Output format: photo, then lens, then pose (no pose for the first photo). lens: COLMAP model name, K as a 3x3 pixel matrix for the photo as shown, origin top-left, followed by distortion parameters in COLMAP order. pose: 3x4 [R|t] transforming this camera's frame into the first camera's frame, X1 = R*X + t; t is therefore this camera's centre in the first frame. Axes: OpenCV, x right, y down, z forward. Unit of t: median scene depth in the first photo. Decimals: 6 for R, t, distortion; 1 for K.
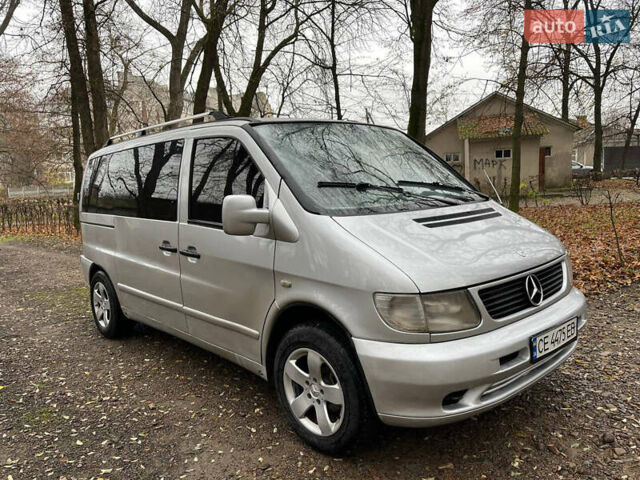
lens RADIAL K [[475.6, 0, 319.3], [0, 475.6, 249.9], [0, 0, 1]] dist [0.101864, -0.146077]
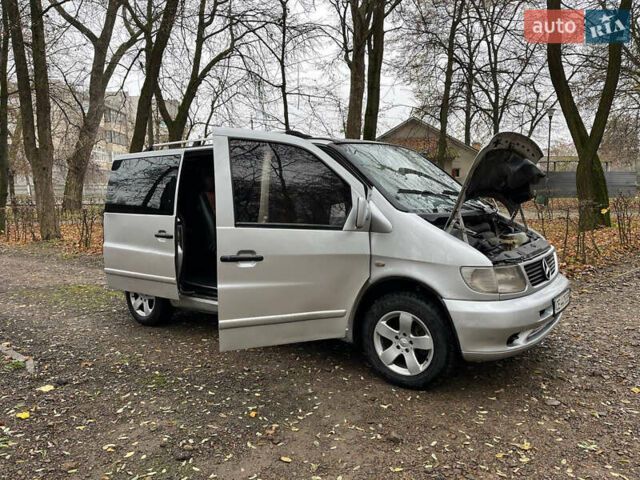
lens RADIAL K [[484.9, 0, 317.9], [0, 484.9, 239.5], [0, 0, 1]] dist [0.067600, -0.088532]
pose [[0.980587, 0.015960, 0.195432, -0.102338], [-0.006285, 0.998728, -0.050024, 0.014435], [-0.195982, 0.047825, 0.979441, -0.061286]]
